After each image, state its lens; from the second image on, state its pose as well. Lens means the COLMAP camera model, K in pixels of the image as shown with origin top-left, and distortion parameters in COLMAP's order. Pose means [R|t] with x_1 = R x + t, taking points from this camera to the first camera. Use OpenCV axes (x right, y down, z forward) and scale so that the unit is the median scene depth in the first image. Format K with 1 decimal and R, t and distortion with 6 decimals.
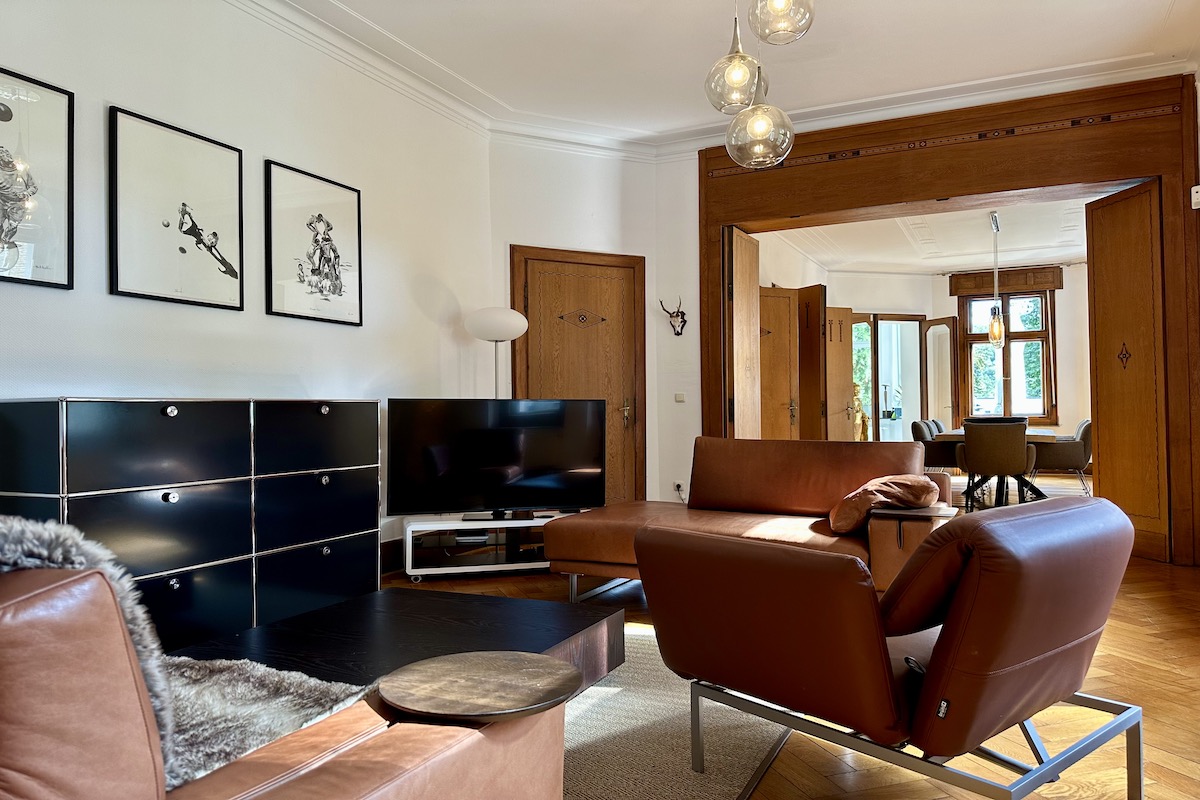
lens RADIAL K [[840.7, 0, 590.0], [0, 840.7, 404.2], [0, 0, 1]] dist [0.008237, -0.032599]
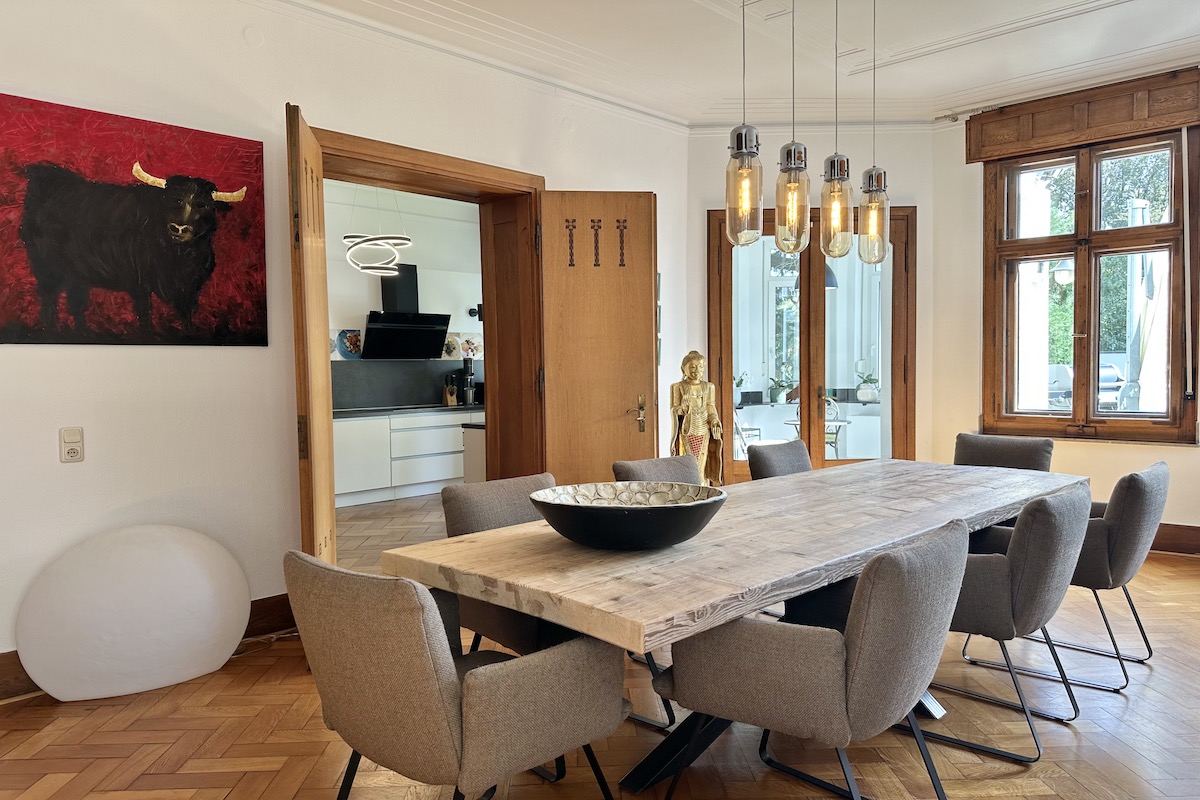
lens RADIAL K [[840.7, 0, 563.1], [0, 840.7, 406.3], [0, 0, 1]] dist [0.008237, -0.032599]
pose [[0.946972, 0.007767, -0.321221, 0.368400], [0.011768, 0.998199, 0.058828, -0.021979], [0.321099, -0.059489, 0.945175, 0.470974]]
